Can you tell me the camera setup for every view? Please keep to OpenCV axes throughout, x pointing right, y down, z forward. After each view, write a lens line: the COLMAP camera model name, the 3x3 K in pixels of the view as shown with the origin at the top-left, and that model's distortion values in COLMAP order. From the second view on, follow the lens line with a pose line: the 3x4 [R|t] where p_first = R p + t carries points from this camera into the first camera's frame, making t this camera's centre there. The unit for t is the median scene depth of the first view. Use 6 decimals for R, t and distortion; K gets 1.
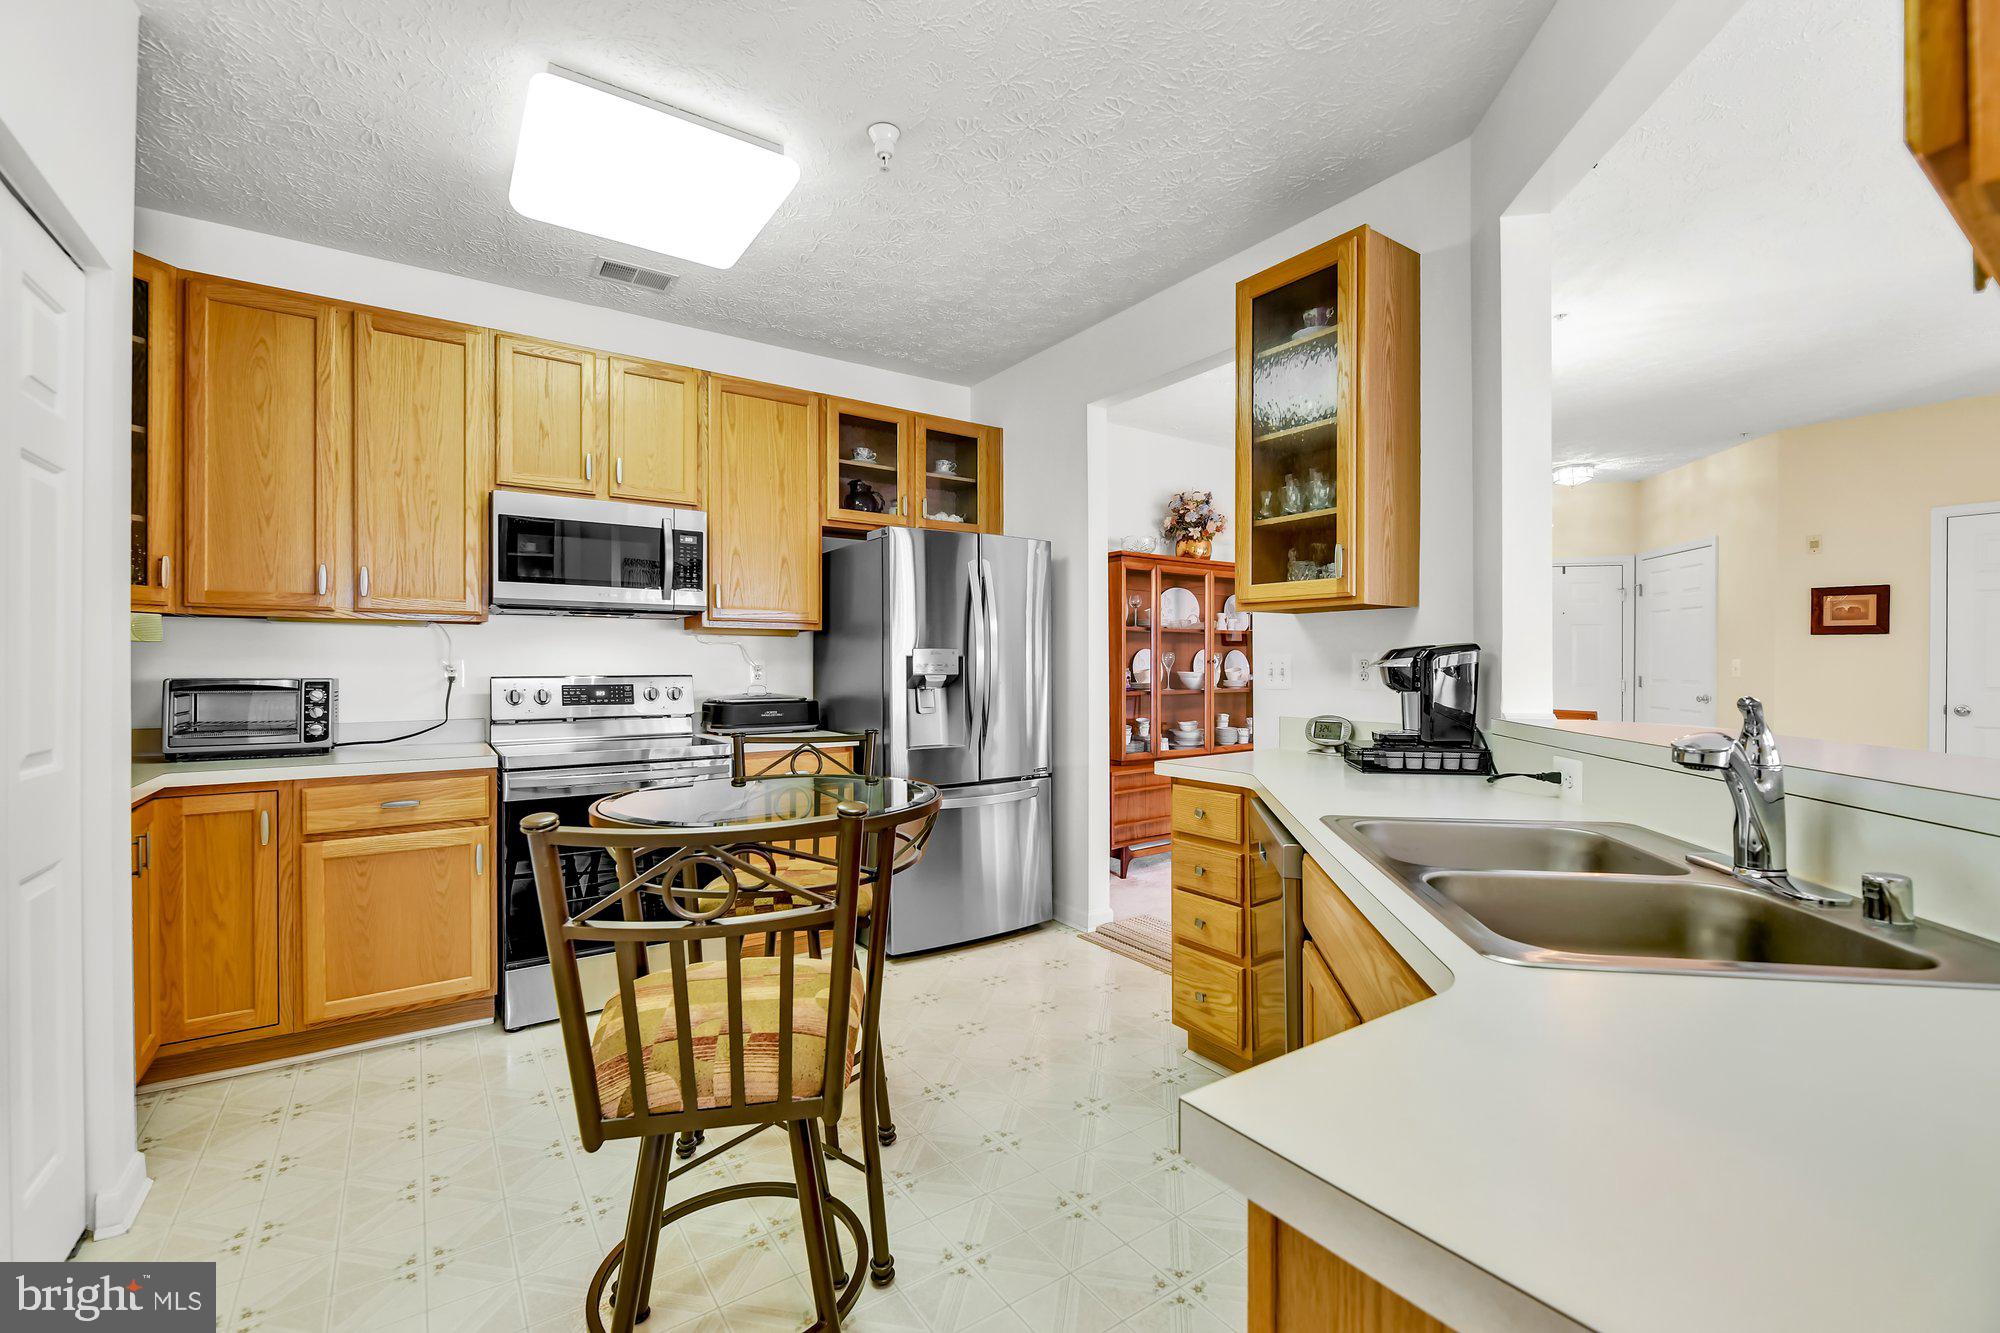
lens RADIAL K [[841.6, 0, 998.6], [0, 841.6, 668.8], [0, 0, 1]] dist [-0.000390, -0.004299]
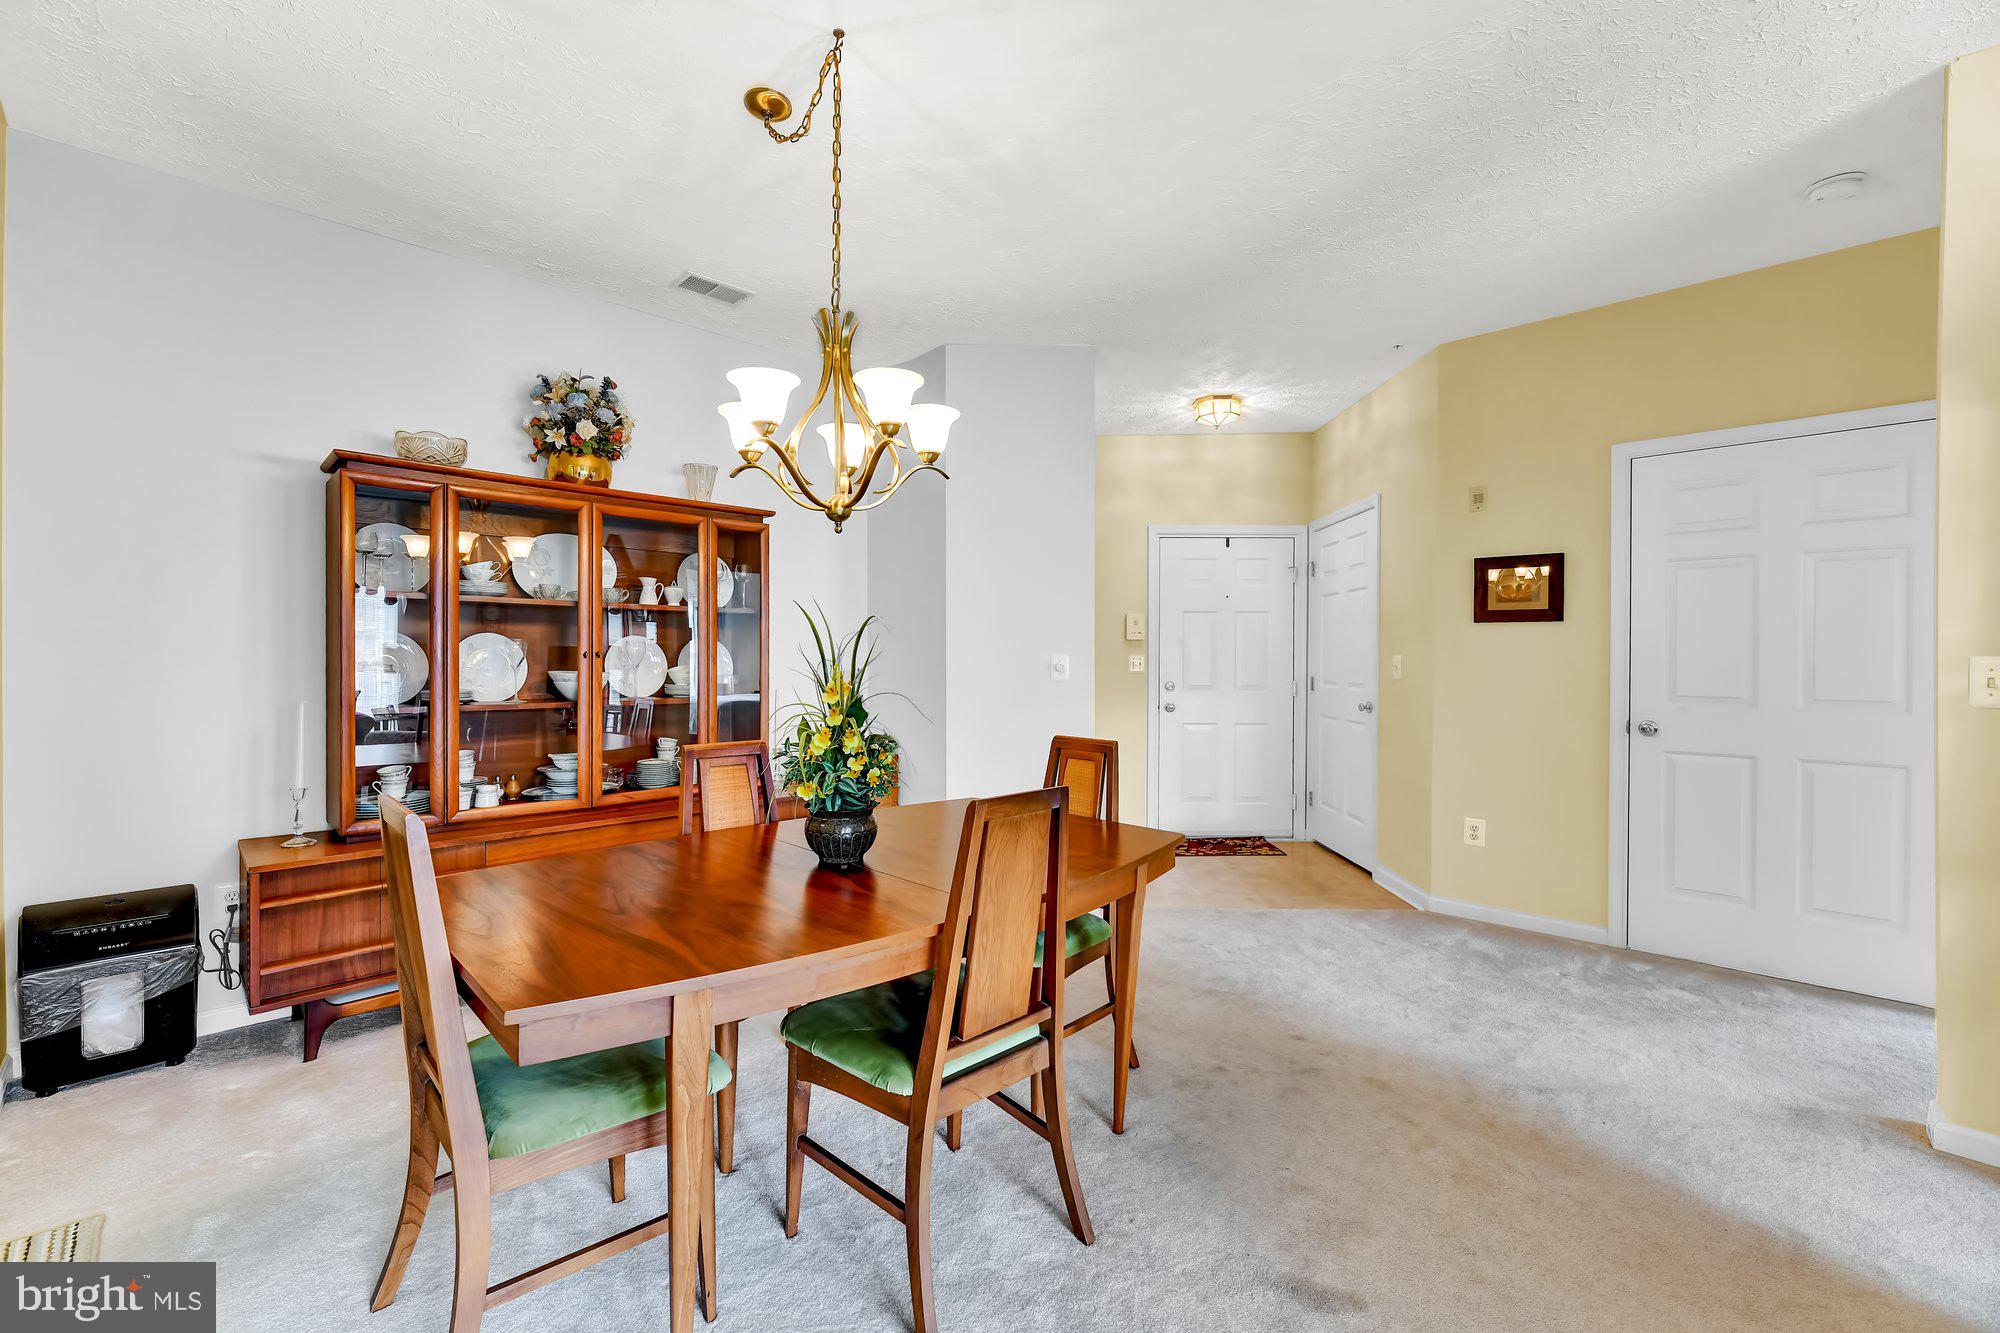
lens RADIAL K [[841.6, 0, 998.6], [0, 841.6, 668.8], [0, 0, 1]] dist [-0.000390, -0.004299]
pose [[0.982911, 0.002454, 0.184063, 0.434009], [-0.003222, 0.999987, 0.003872, -0.001750], [-0.184051, -0.004399, 0.982907, 0.360978]]
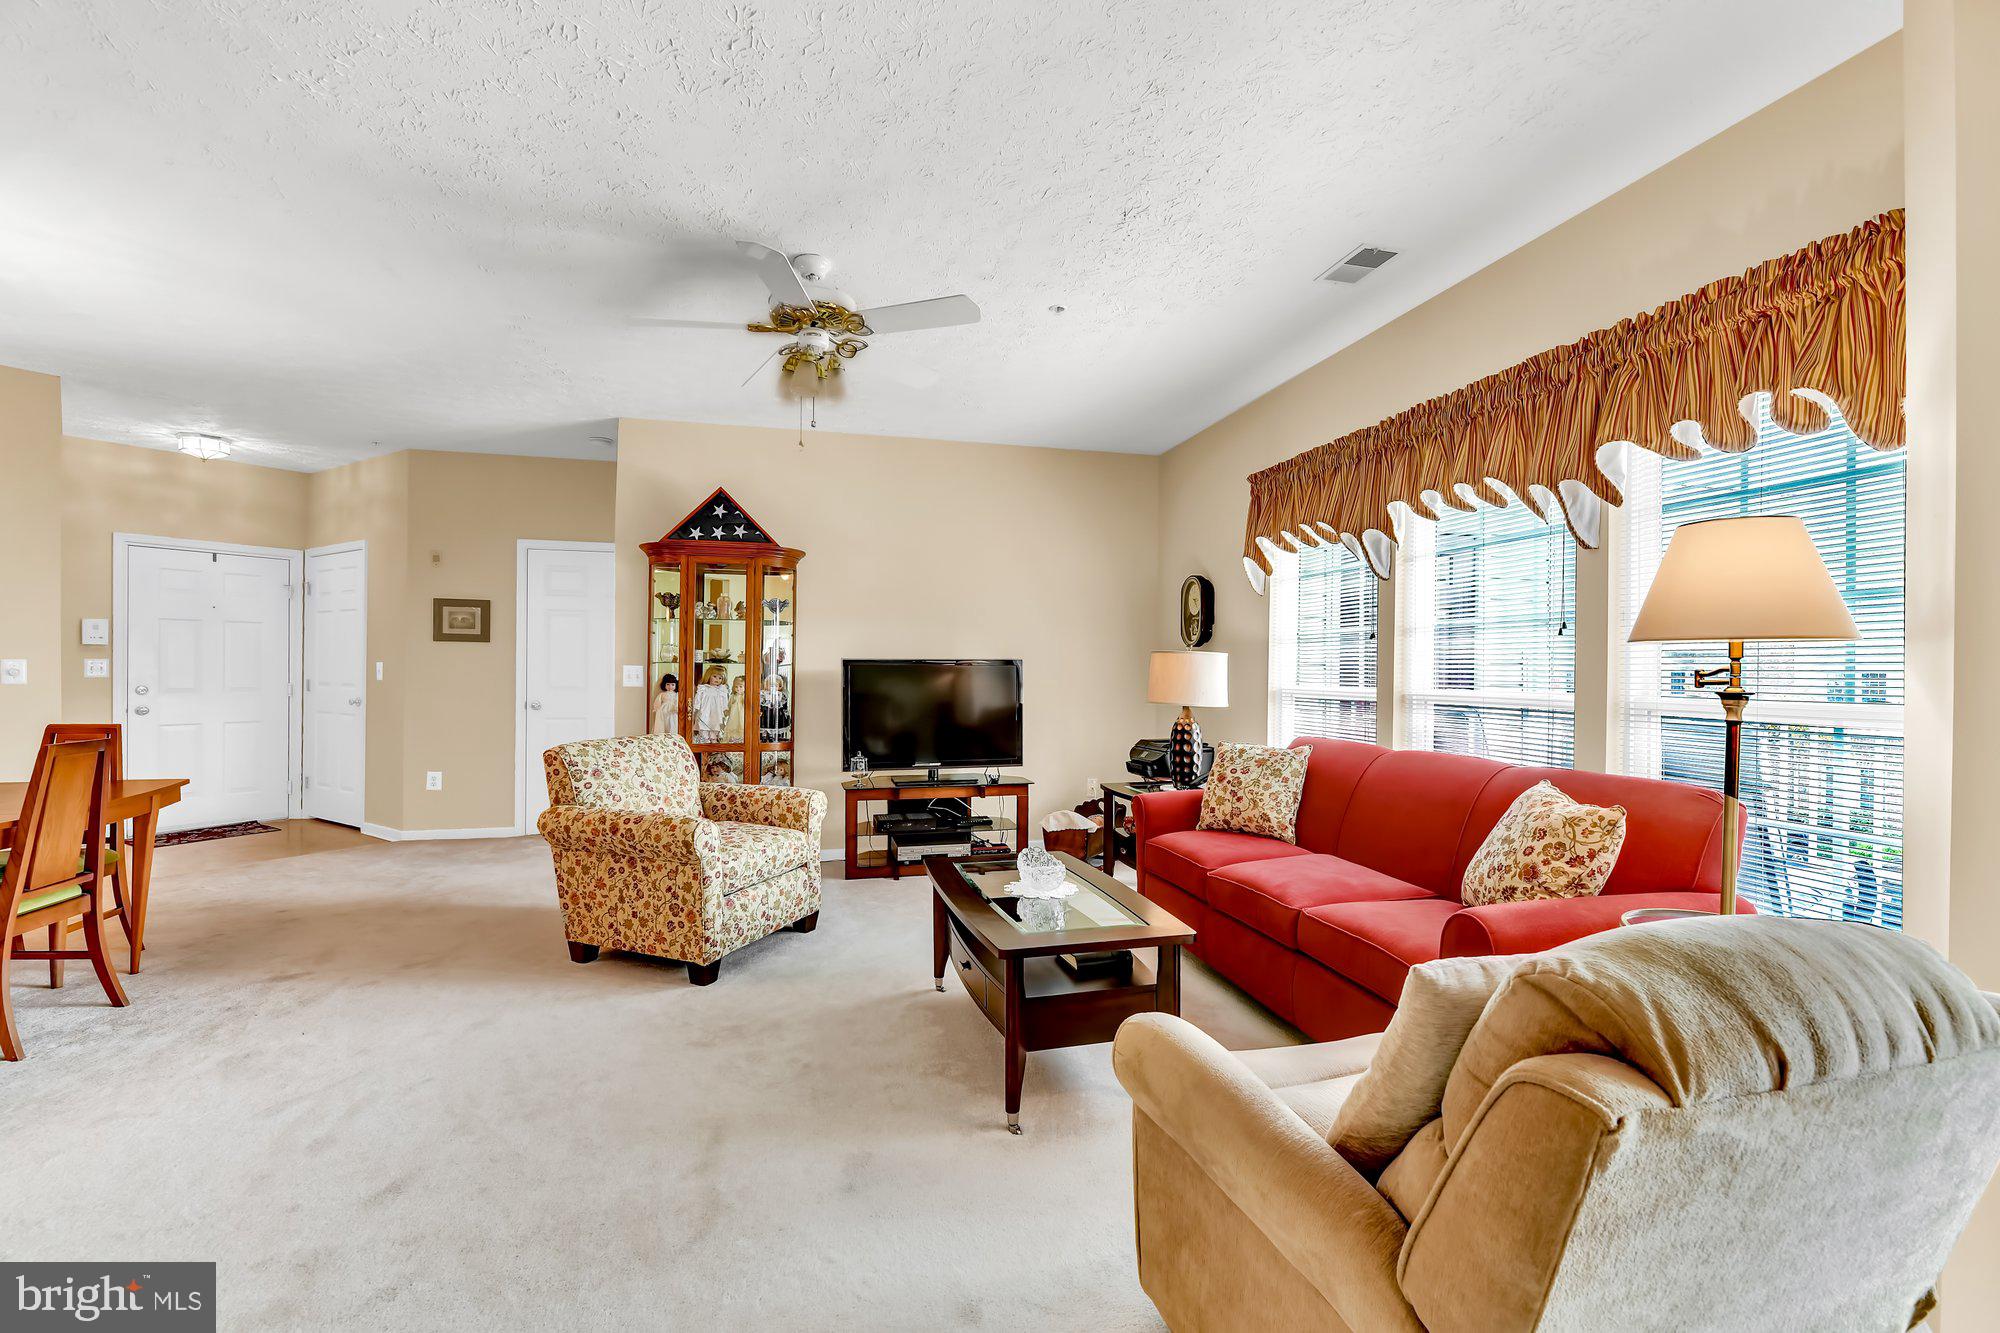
lens RADIAL K [[841.6, 0, 998.6], [0, 841.6, 668.8], [0, 0, 1]] dist [-0.000390, -0.004299]
pose [[0.351162, 0.003973, 0.936306, 0.207483], [-0.000646, 0.999992, -0.004001, -0.000496], [-0.936314, 0.000800, 0.351162, -0.072963]]
